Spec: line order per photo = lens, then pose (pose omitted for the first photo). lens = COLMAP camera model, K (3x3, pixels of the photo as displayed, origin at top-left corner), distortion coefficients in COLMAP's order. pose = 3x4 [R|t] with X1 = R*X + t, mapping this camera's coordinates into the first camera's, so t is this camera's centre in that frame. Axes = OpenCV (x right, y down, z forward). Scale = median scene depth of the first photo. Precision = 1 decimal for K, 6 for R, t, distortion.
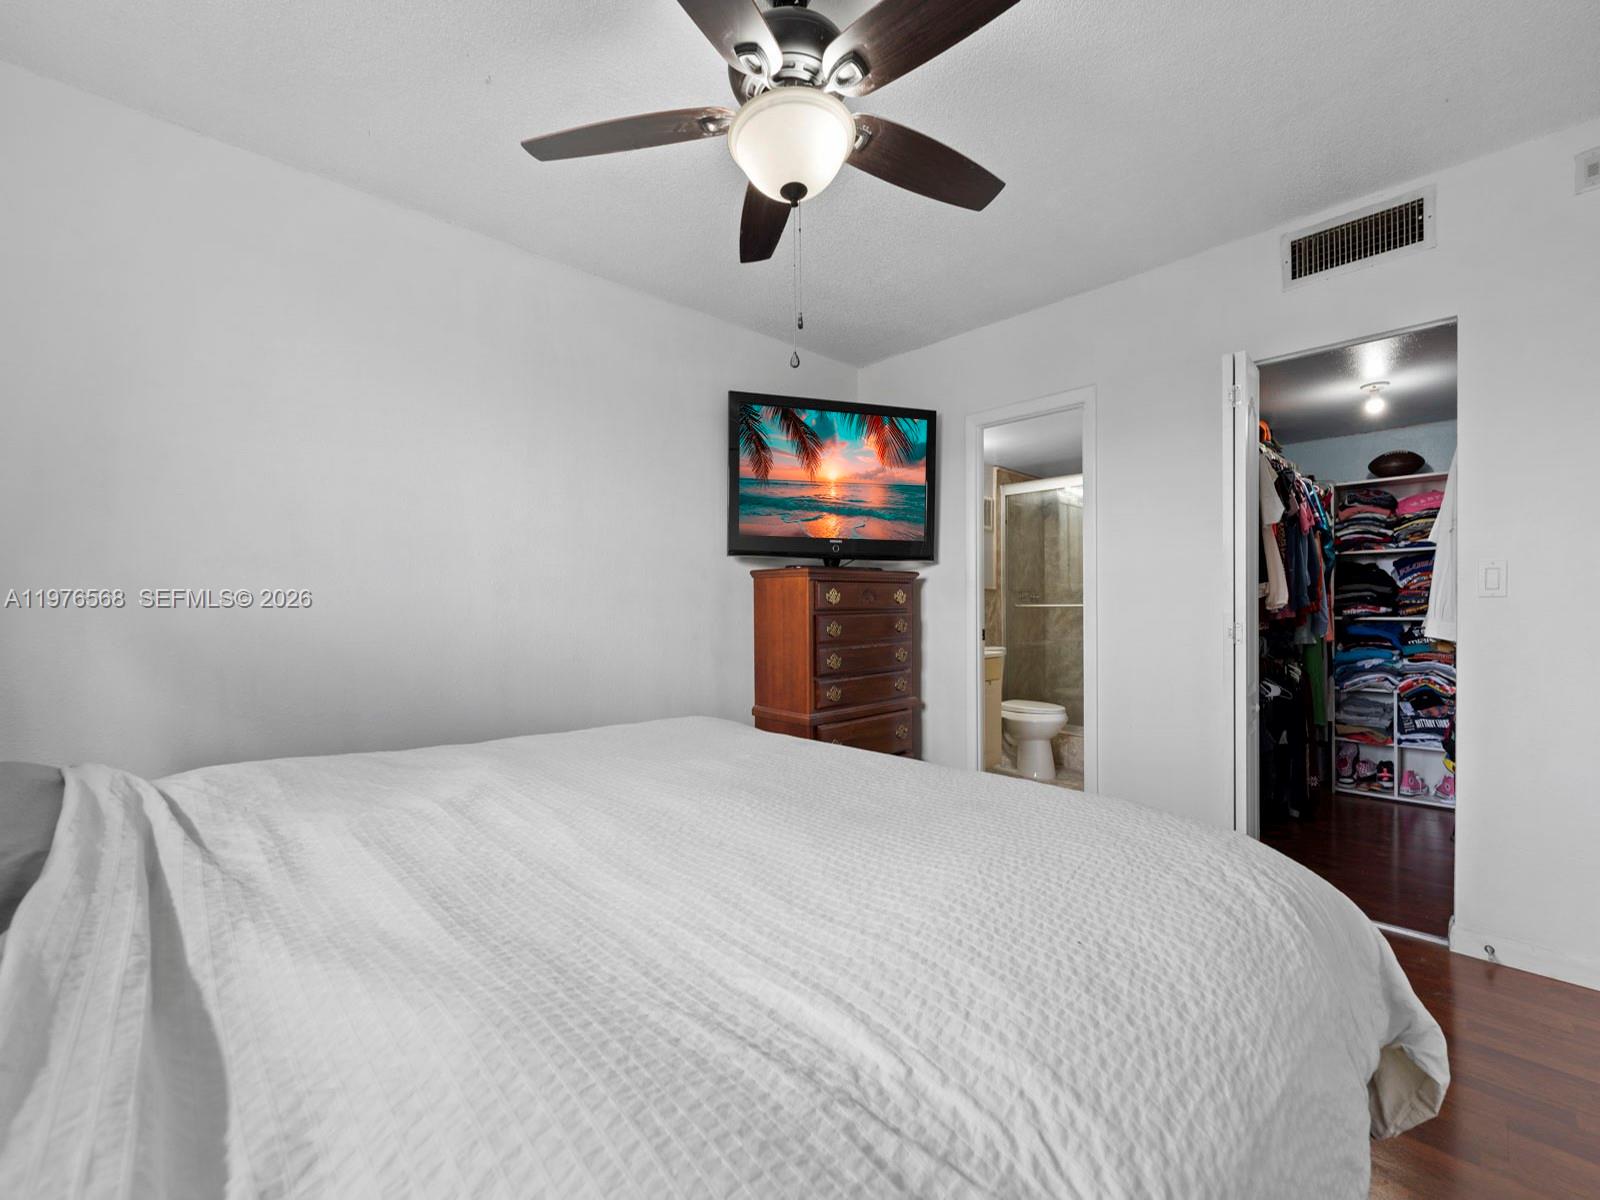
lens RADIAL K [[662.5, 0, 797.5], [0, 662.5, 599.1], [0, 0, 1]] dist [0.000657, -0.001147]
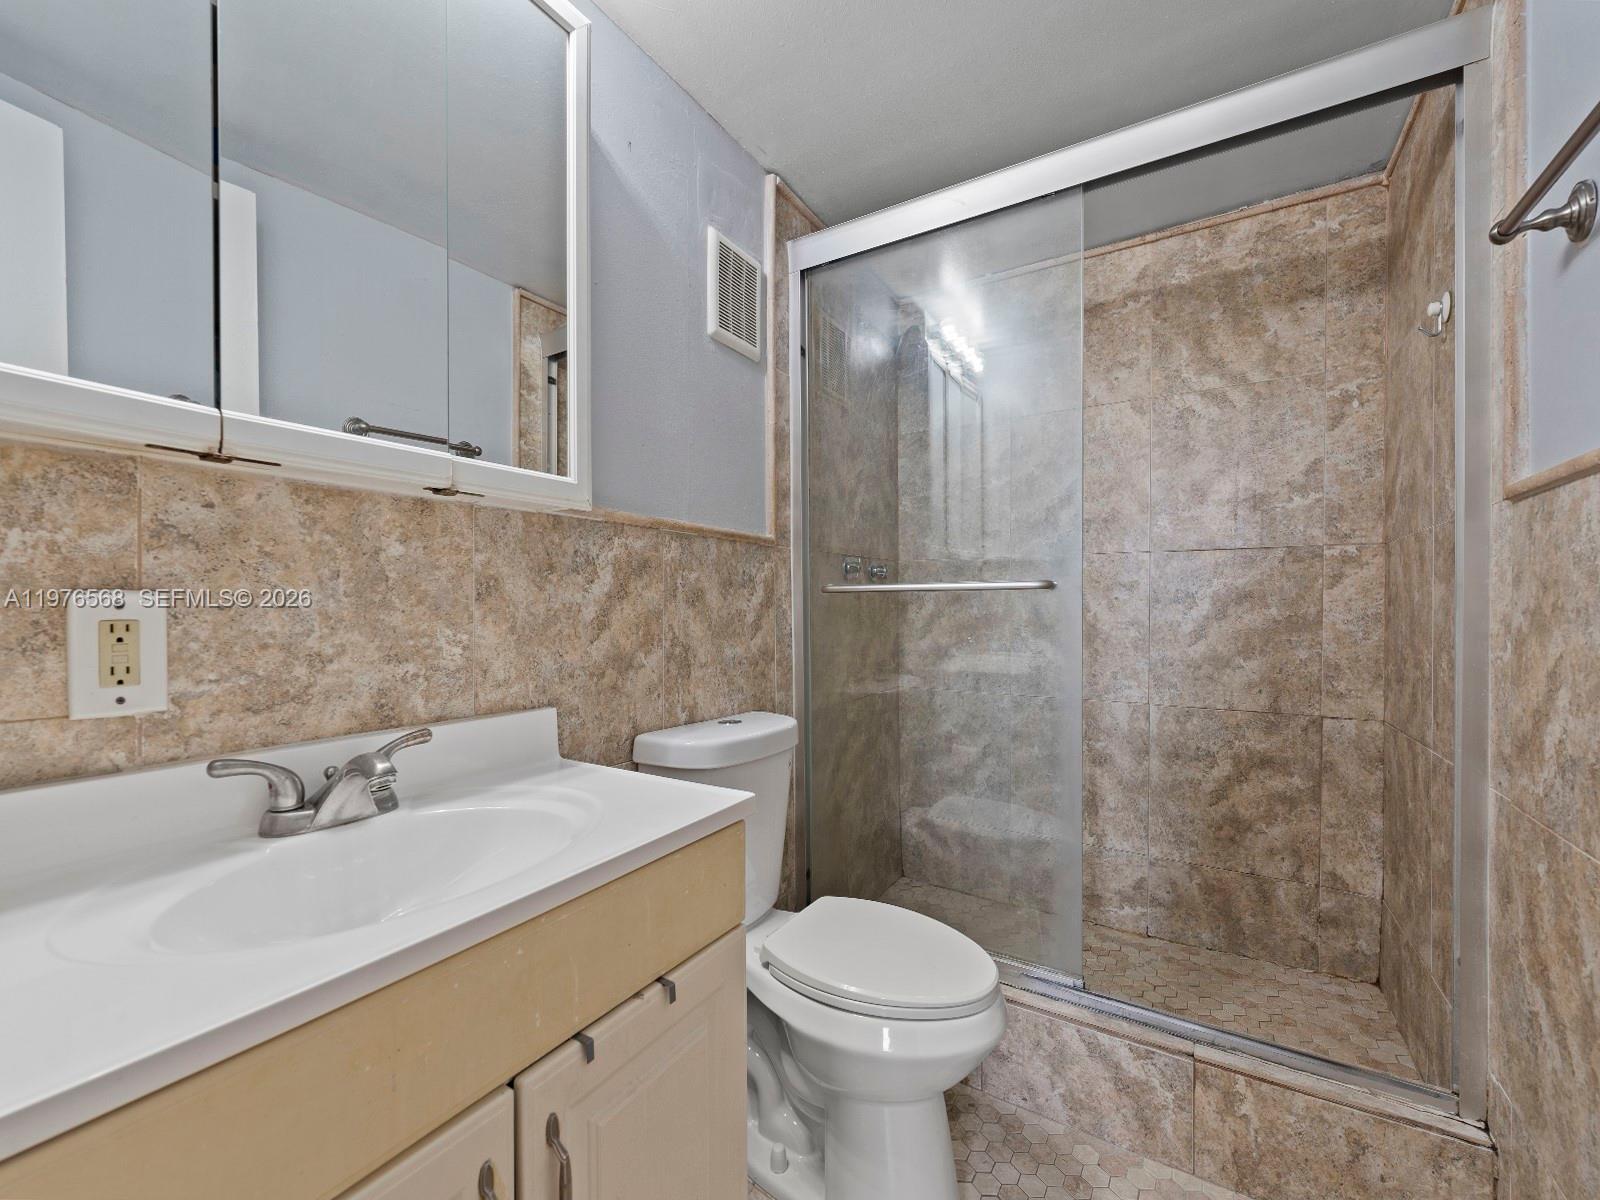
lens RADIAL K [[662.5, 0, 800.5], [0, 662.5, 608.7], [0, 0, 1]] dist [0.000657, -0.001147]
pose [[0.970158, -0.005360, 0.242412, 0.217192], [0.002054, 0.999901, 0.013886, 0.014913], [-0.242463, -0.012974, 0.970074, 0.627503]]
